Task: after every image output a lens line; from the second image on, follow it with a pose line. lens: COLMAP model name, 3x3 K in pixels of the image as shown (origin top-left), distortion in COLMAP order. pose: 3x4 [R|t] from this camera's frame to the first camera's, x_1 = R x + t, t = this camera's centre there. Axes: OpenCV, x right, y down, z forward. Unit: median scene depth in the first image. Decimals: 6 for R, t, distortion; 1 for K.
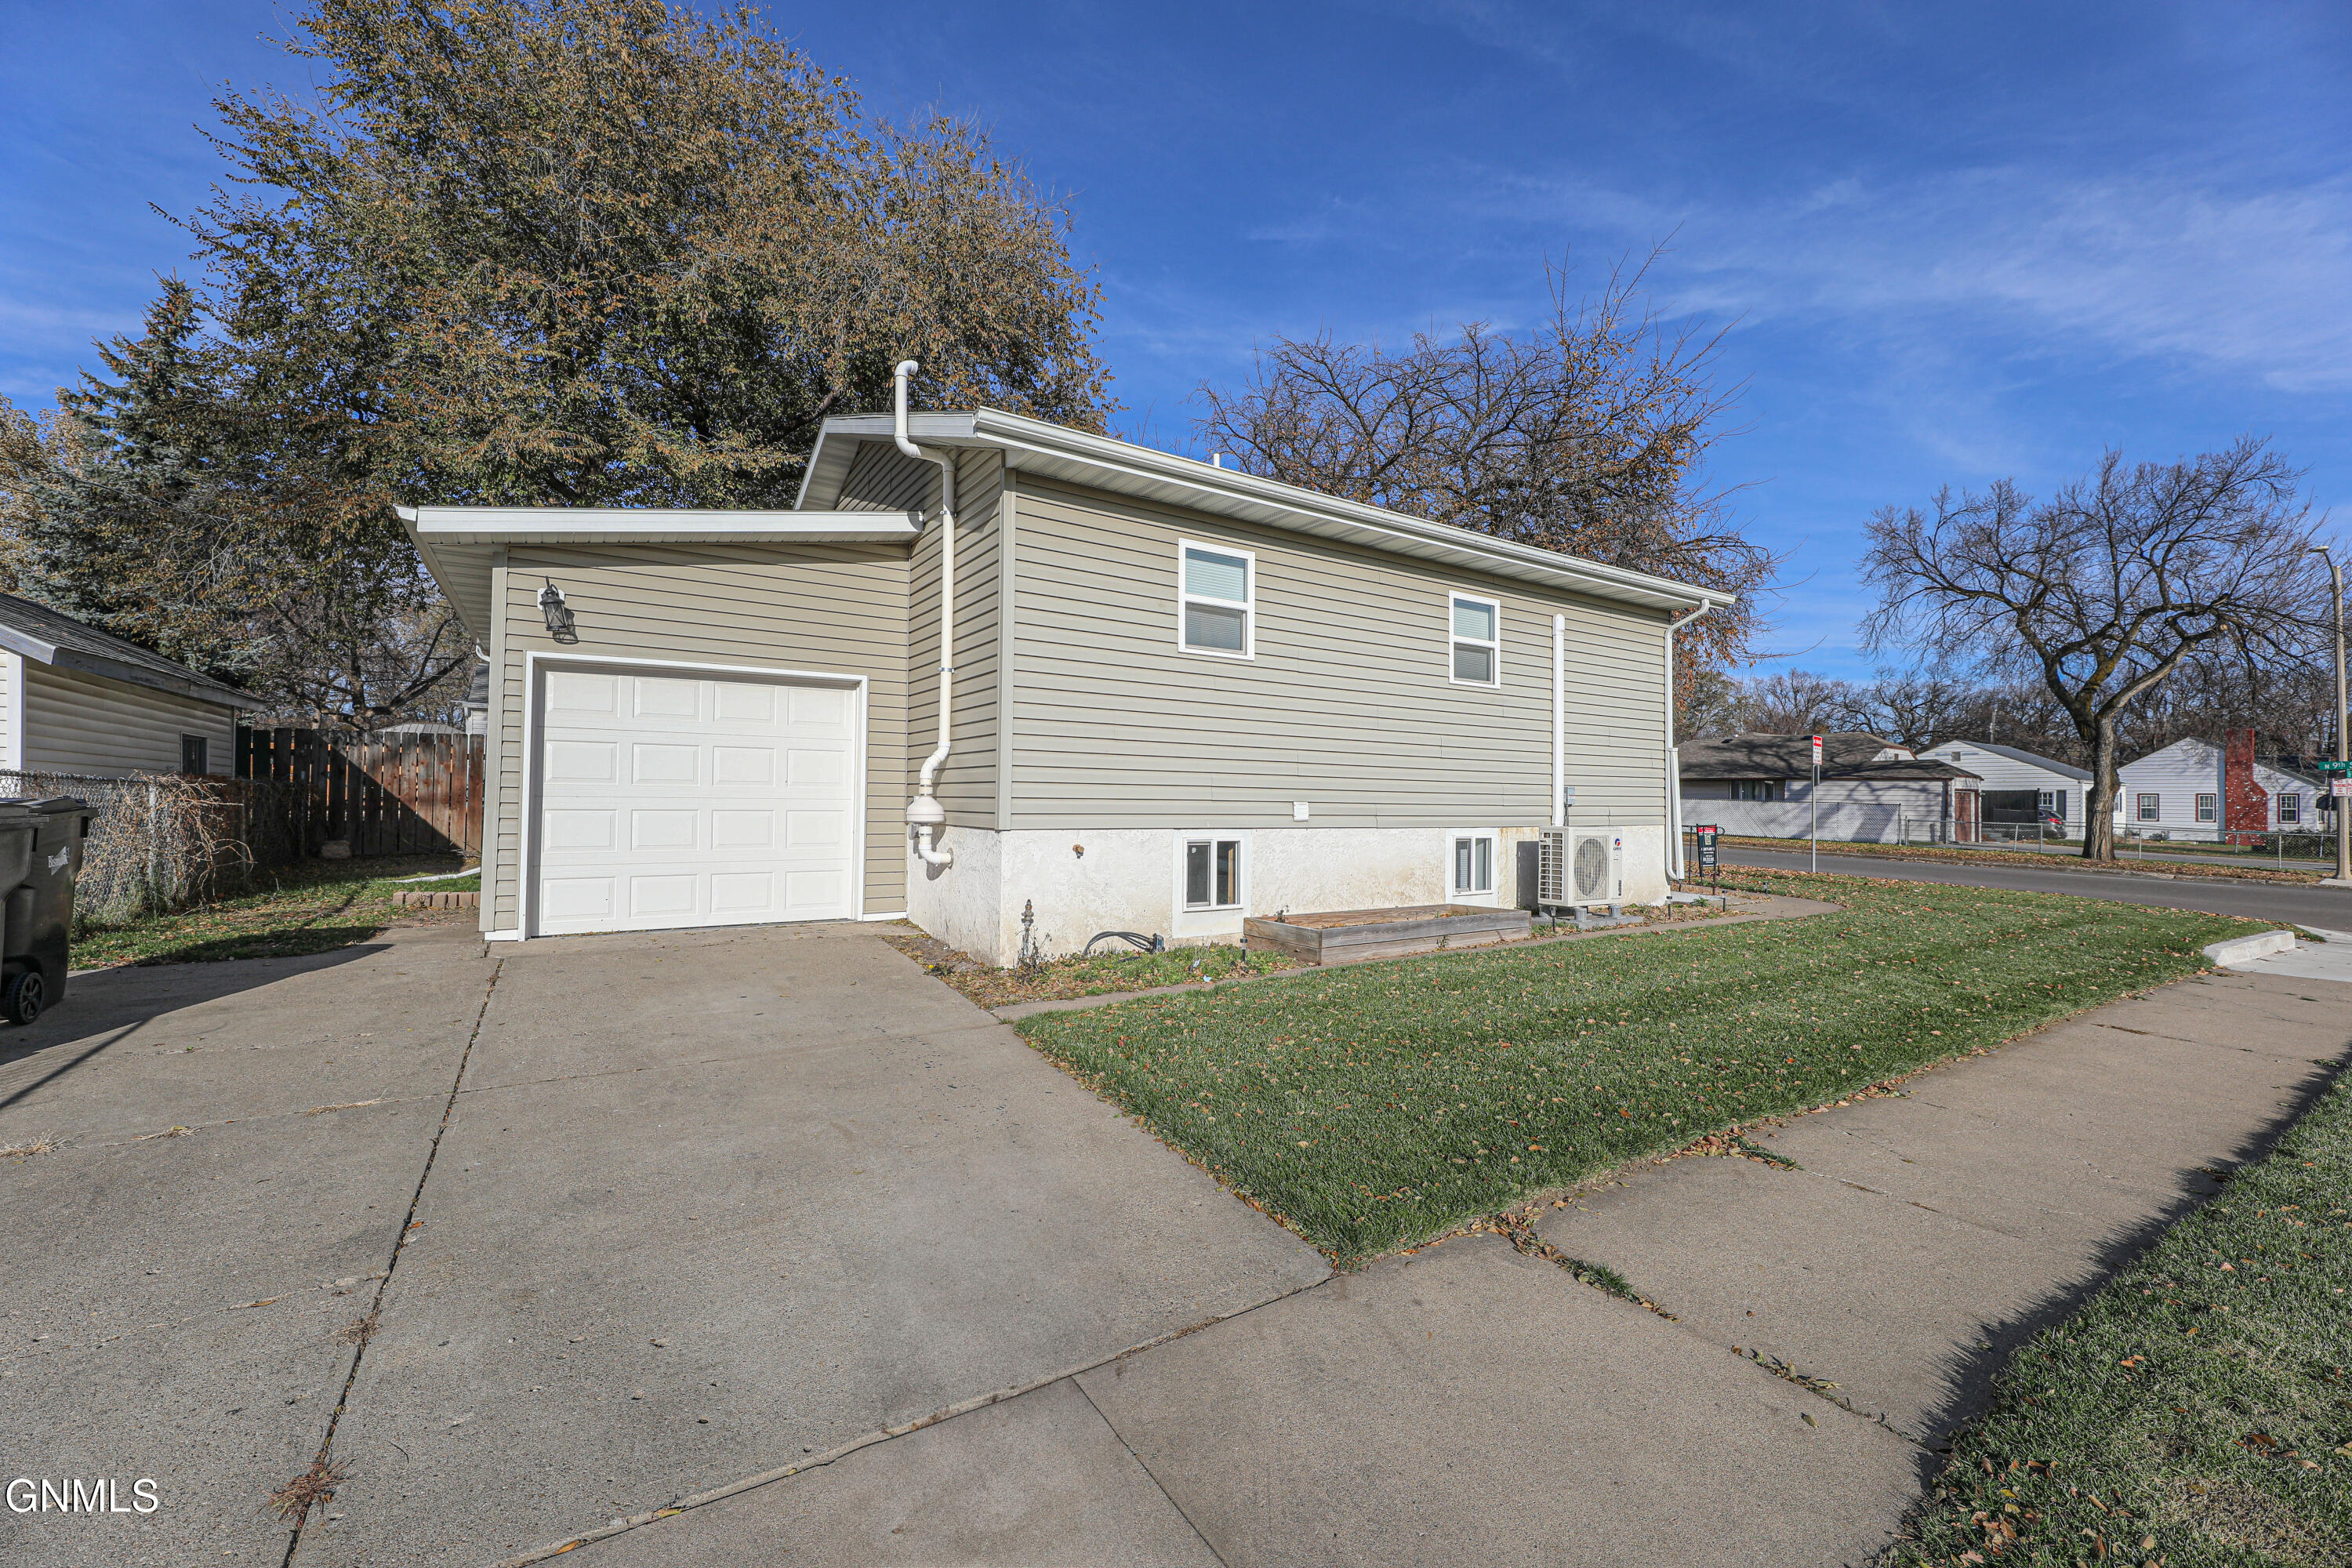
lens RADIAL K [[949.3, 0, 1171.7], [0, 949.3, 788.6], [0, 0, 1]] dist [0.003297, -0.004779]
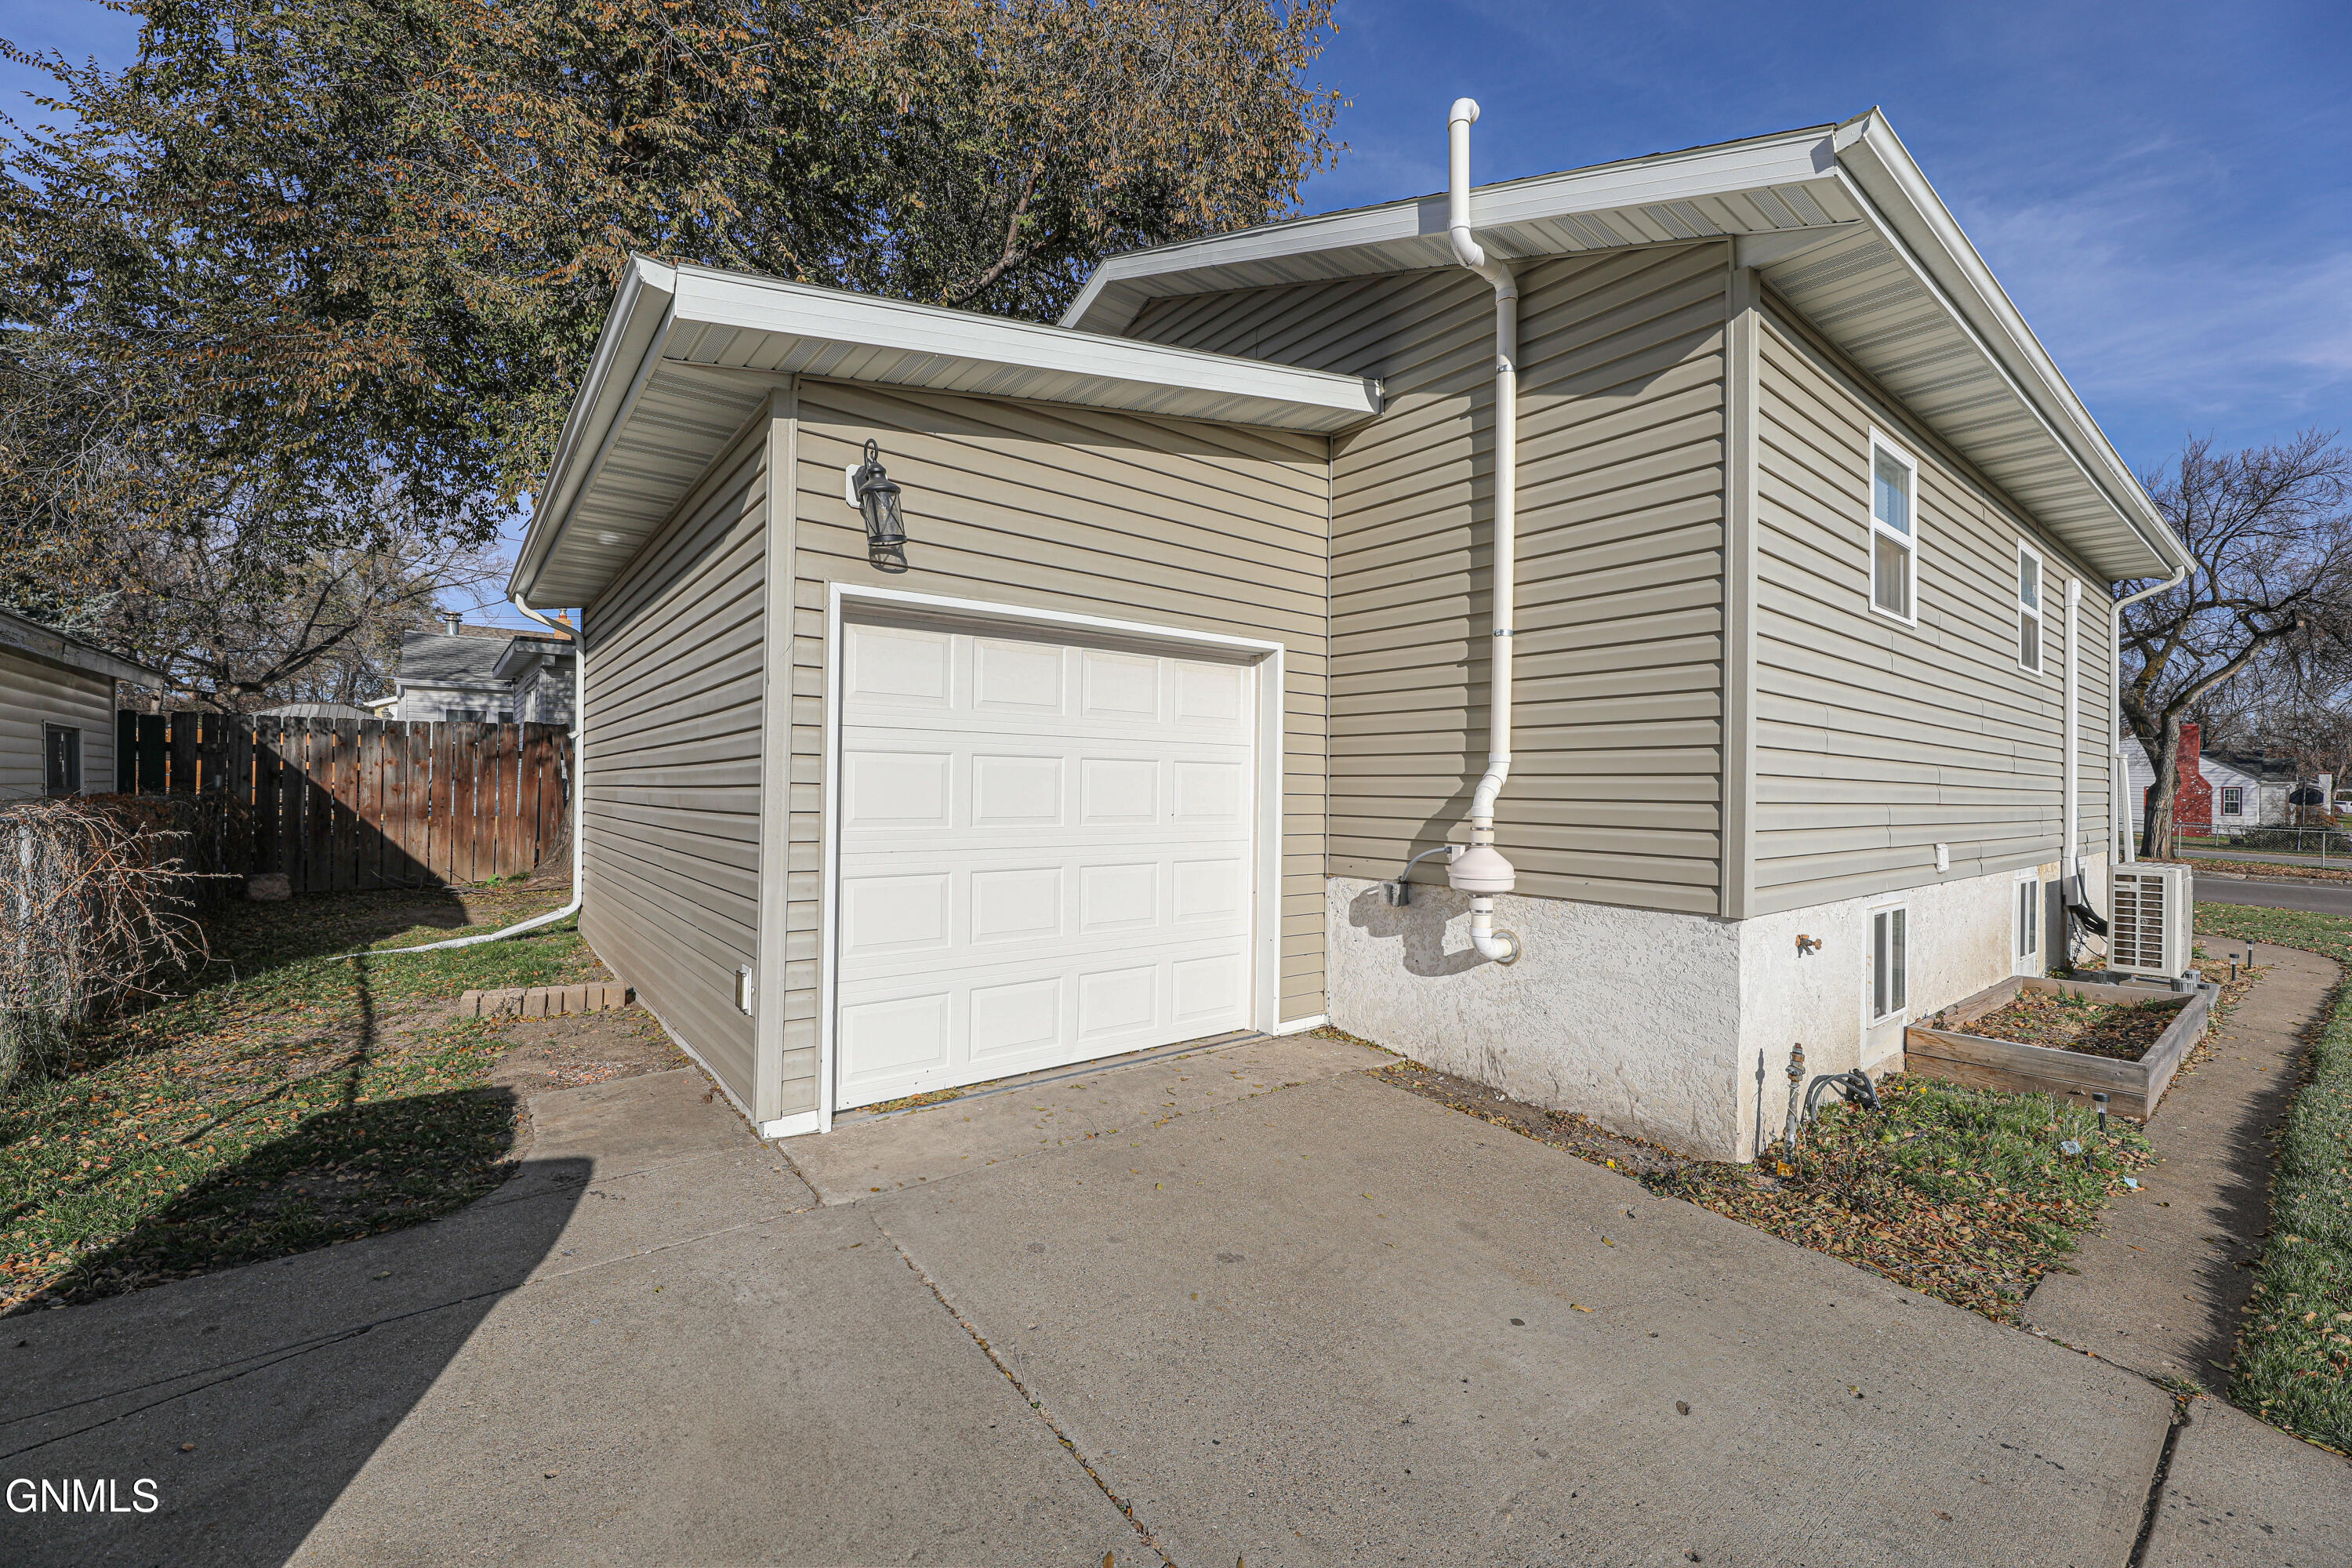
lens RADIAL K [[949.3, 0, 1171.7], [0, 949.3, 788.6], [0, 0, 1]] dist [0.003297, -0.004779]
pose [[0.995312, 0.000881, 0.096713, -0.444336], [-0.002382, 0.999878, 0.015407, -0.031775], [-0.096688, -0.015565, 0.995193, 0.374254]]
